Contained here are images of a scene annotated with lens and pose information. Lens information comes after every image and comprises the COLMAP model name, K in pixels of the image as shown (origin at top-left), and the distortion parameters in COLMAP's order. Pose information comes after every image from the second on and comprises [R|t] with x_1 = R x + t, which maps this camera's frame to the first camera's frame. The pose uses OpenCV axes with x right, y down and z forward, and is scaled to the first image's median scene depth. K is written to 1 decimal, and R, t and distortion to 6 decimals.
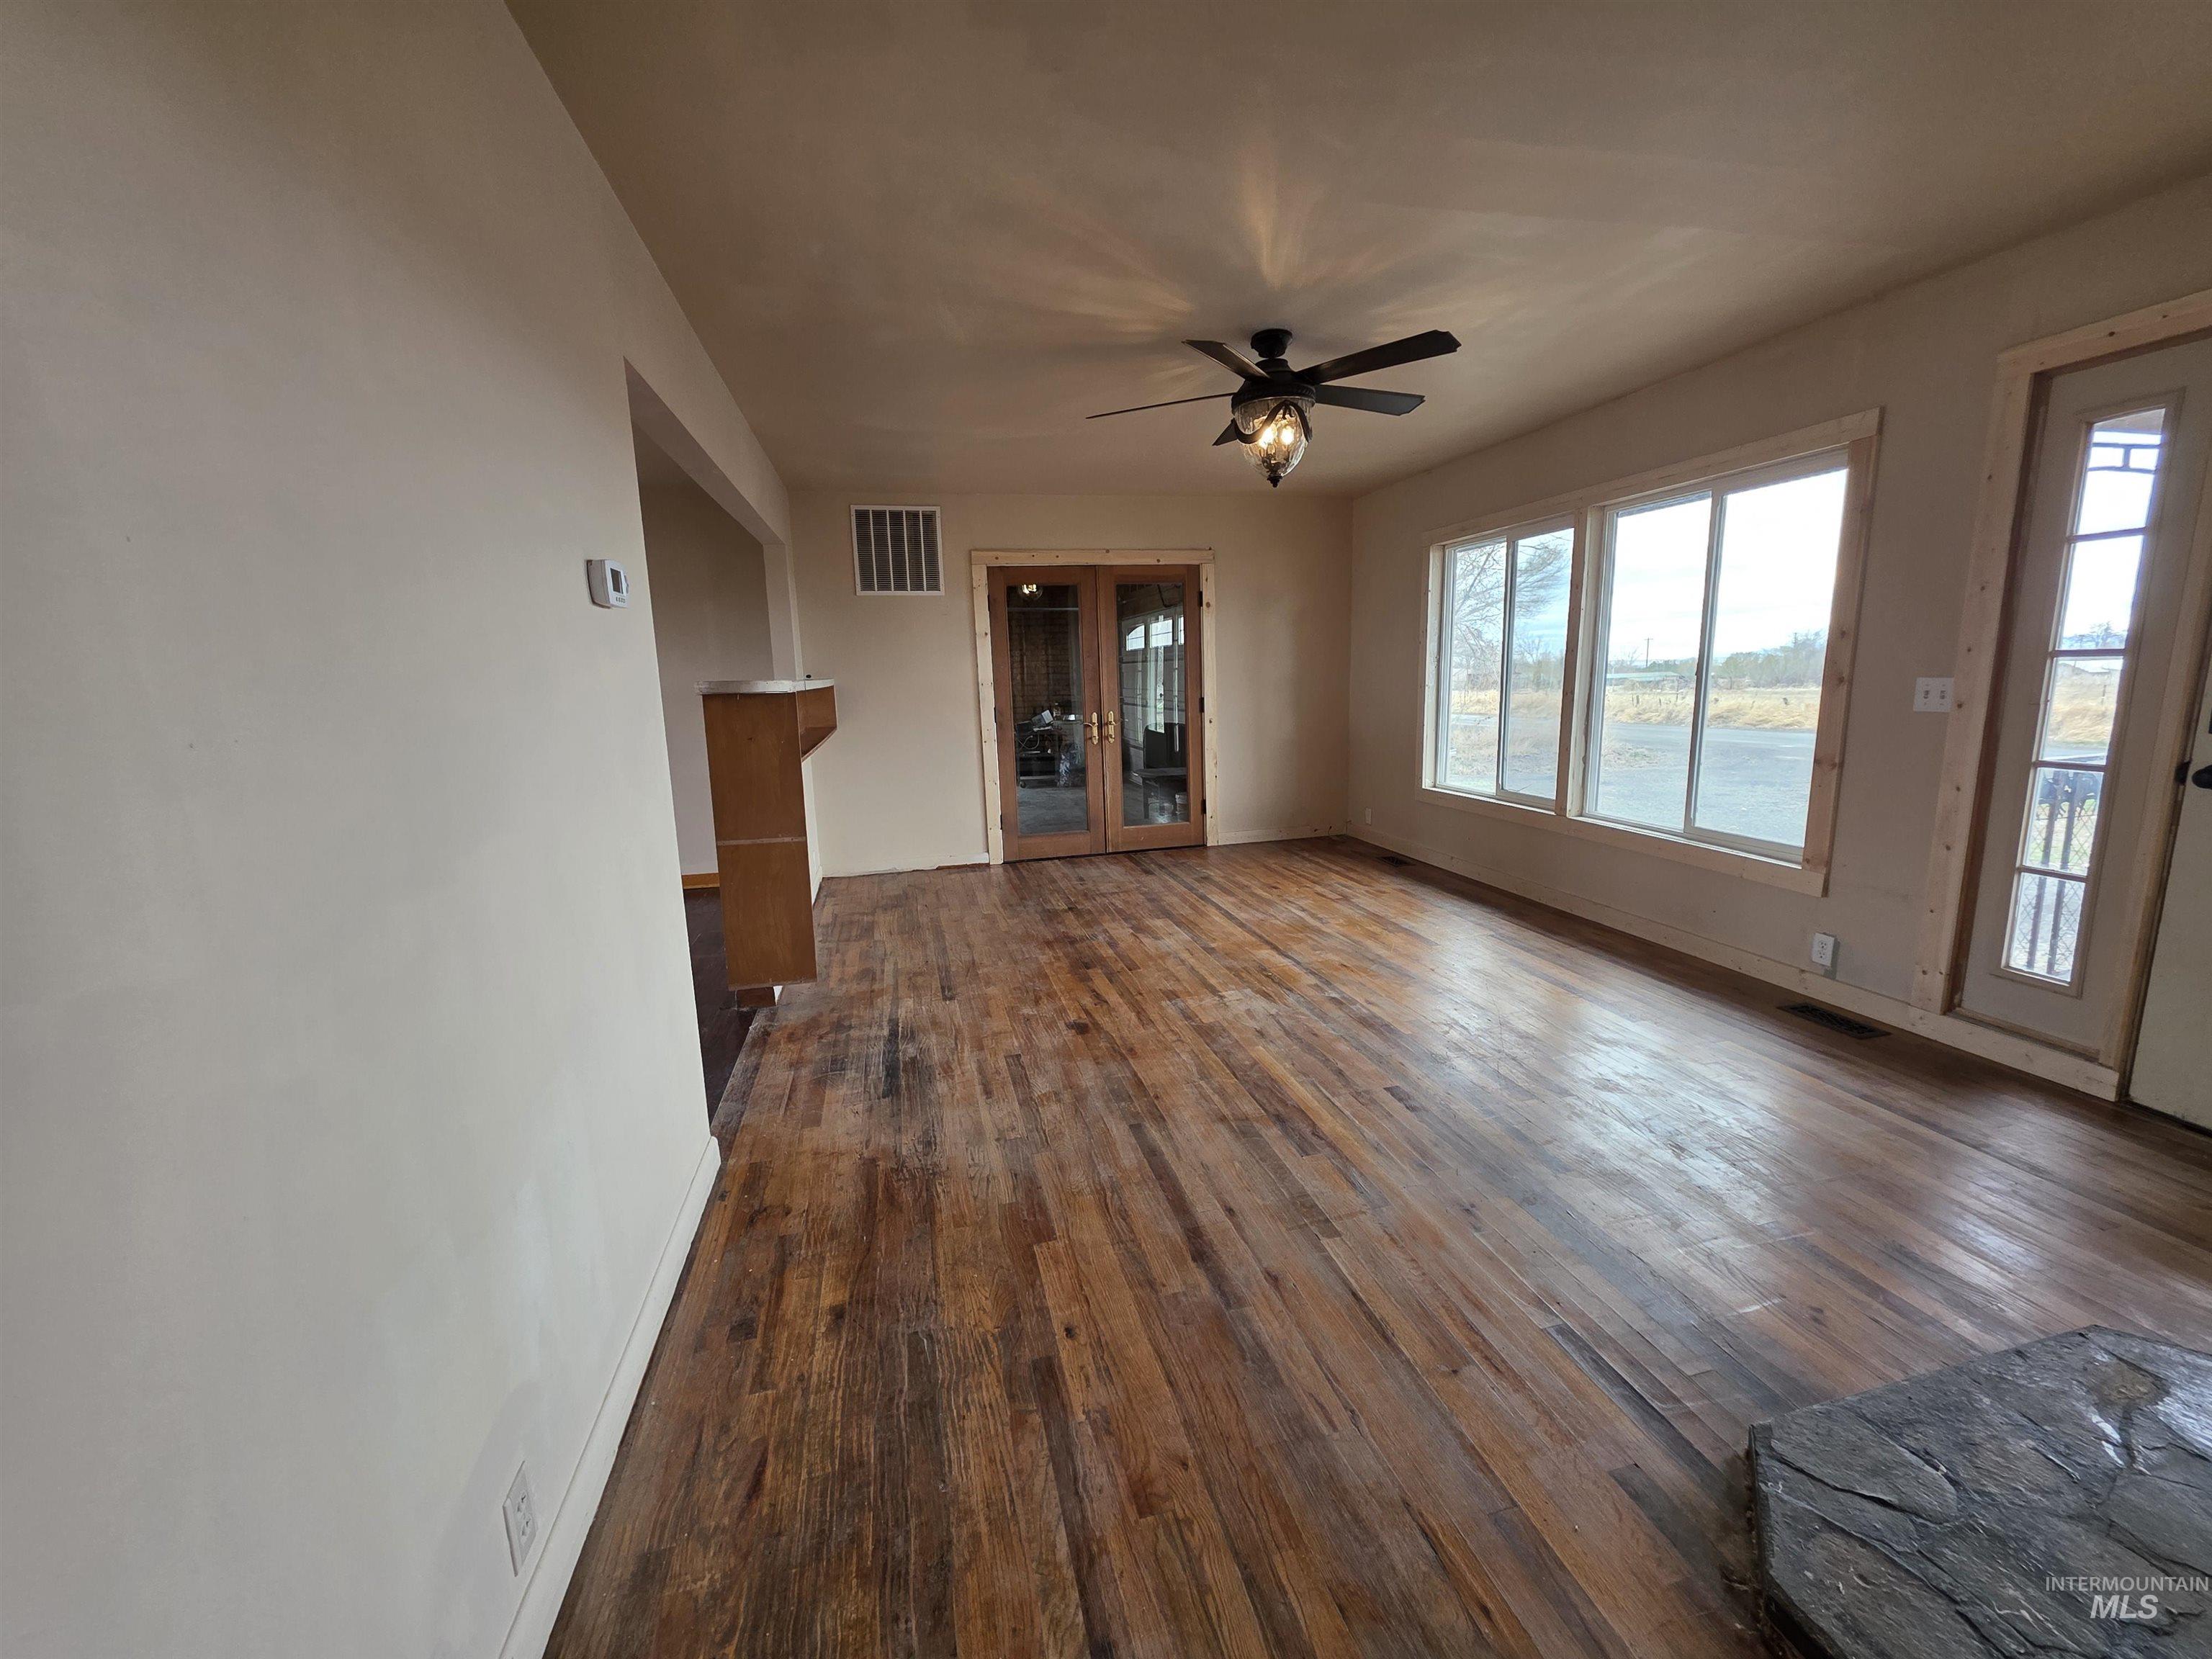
lens RADIAL K [[882.6, 0, 1119.2], [0, 882.6, 823.0], [0, 0, 1]] dist [0.003596, -0.001123]
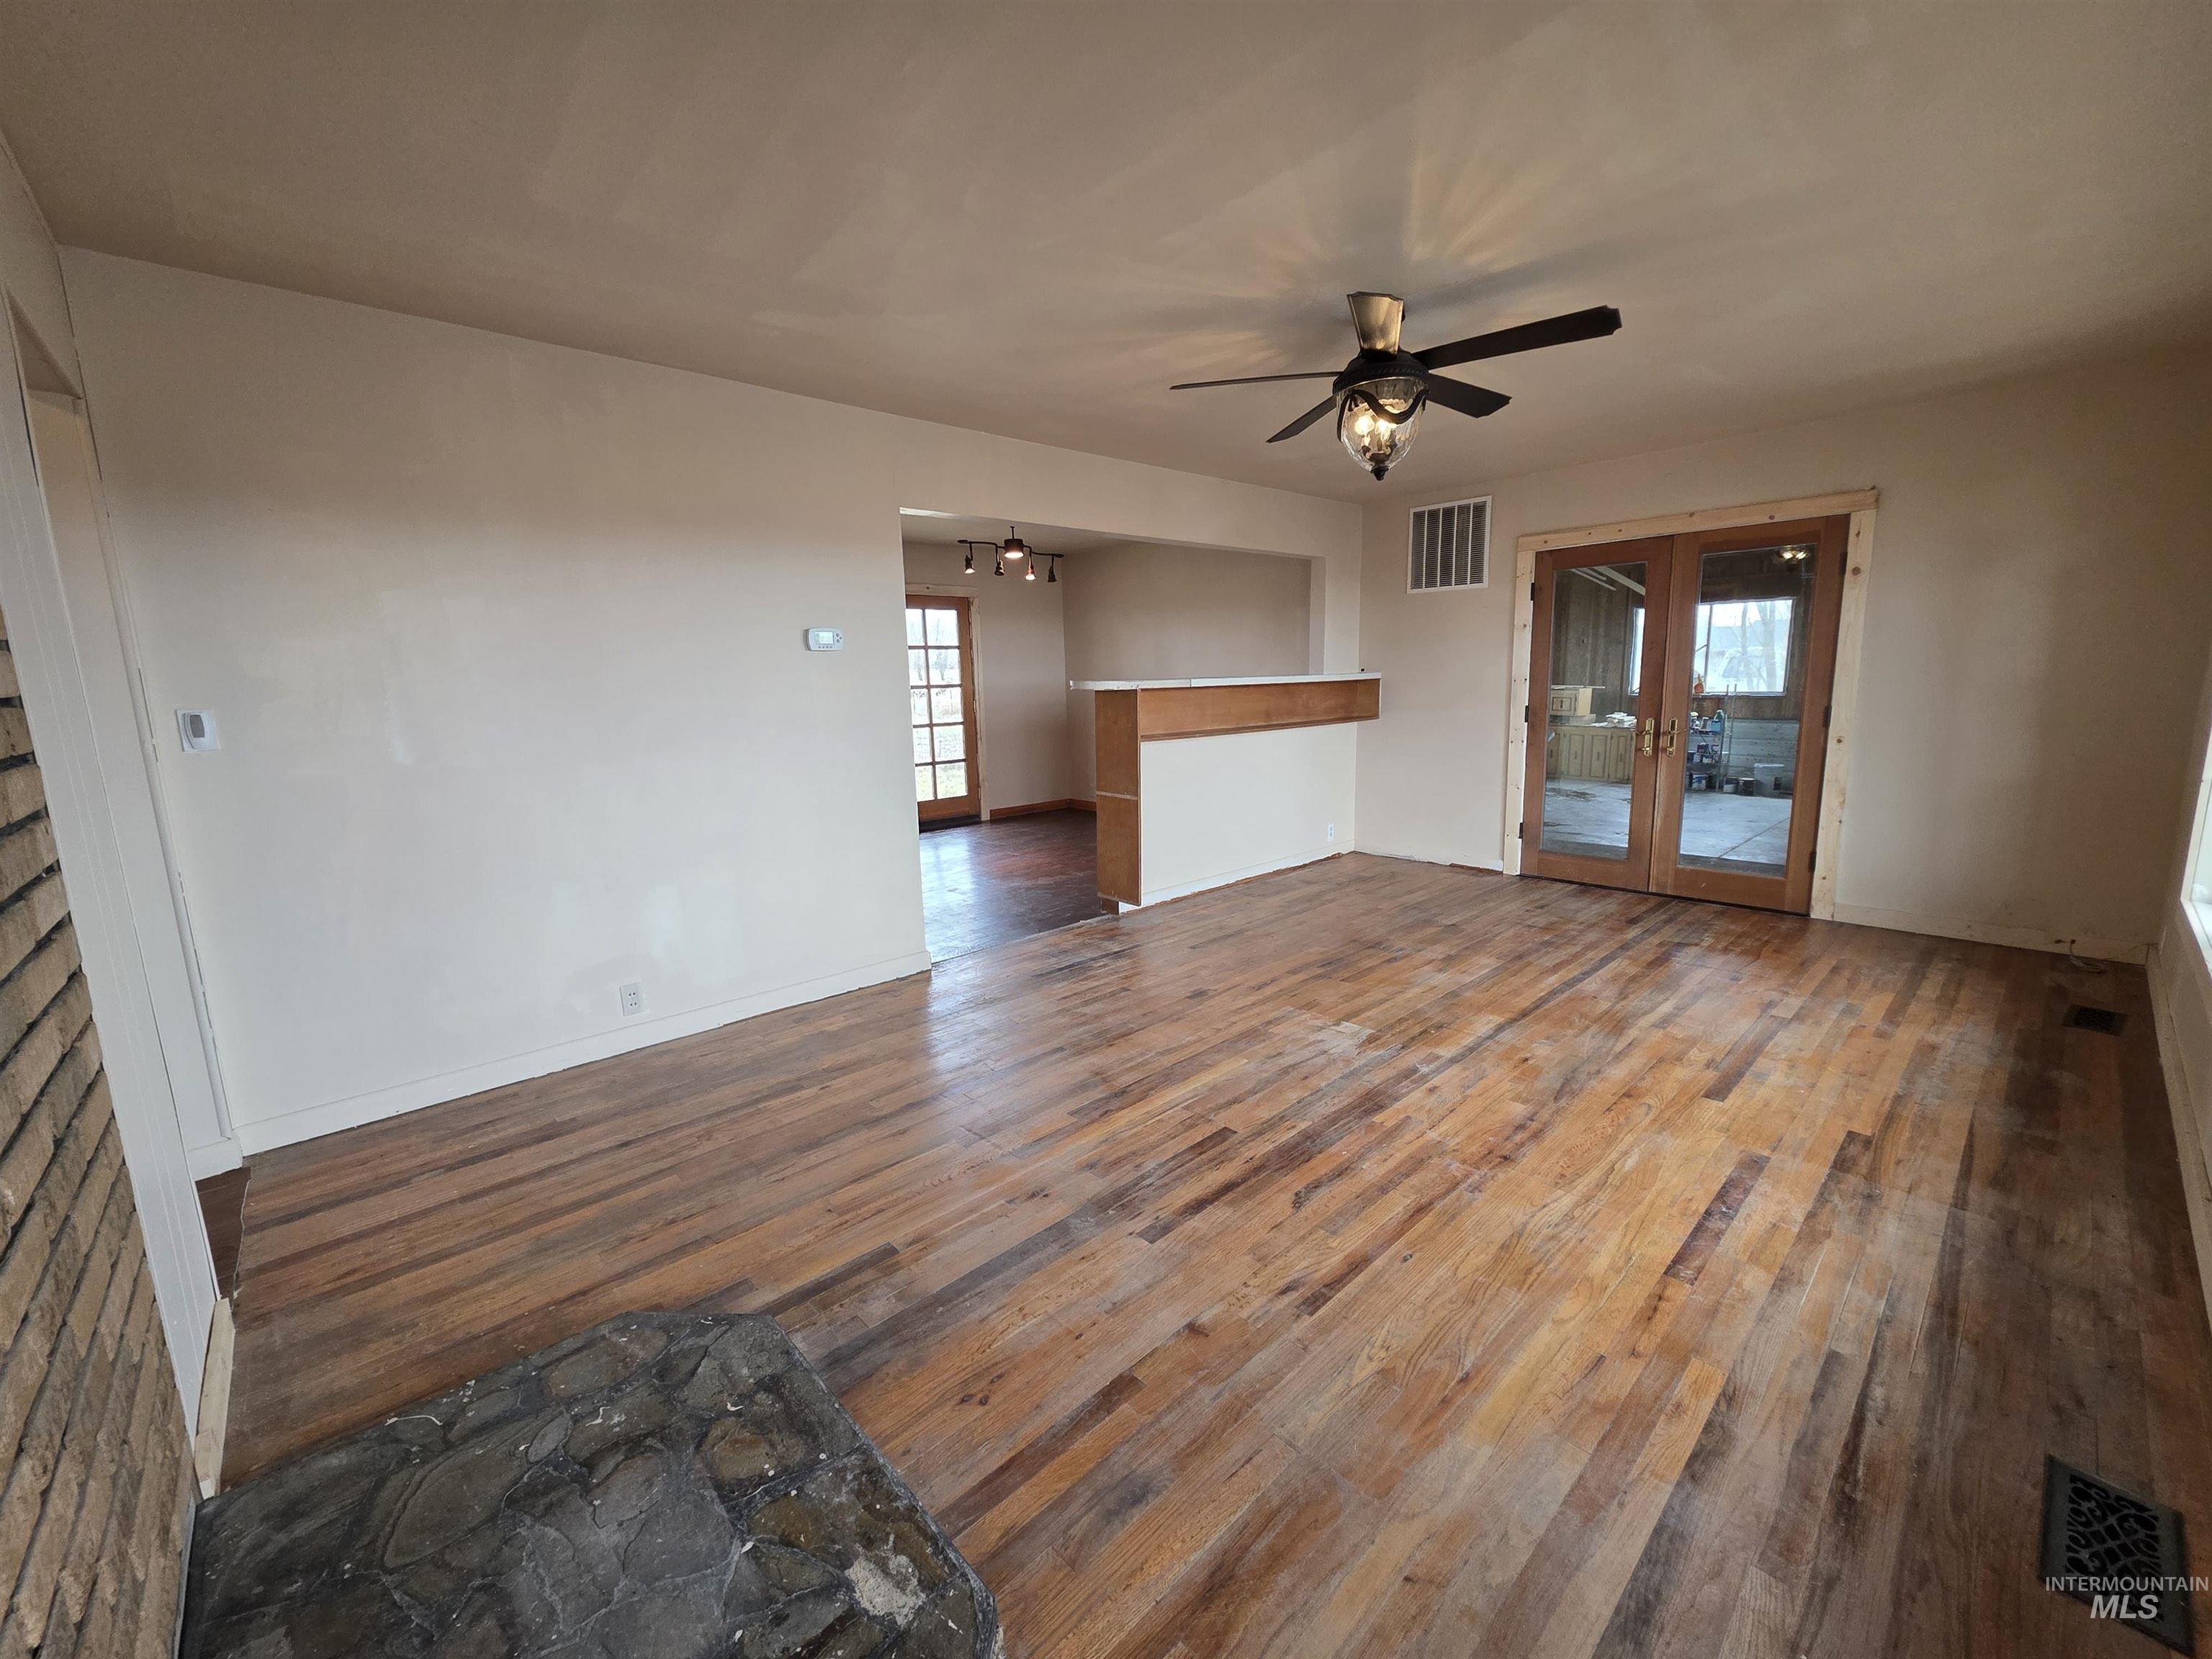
lens RADIAL K [[882.6, 0, 1117.8], [0, 882.6, 822.0], [0, 0, 1]] dist [0.003596, -0.001123]
pose [[0.478615, 0.162834, -0.862794, 0.764640], [-0.139663, 0.984261, 0.108283, -0.085061], [0.866846, 0.068674, 0.493823, 0.302558]]
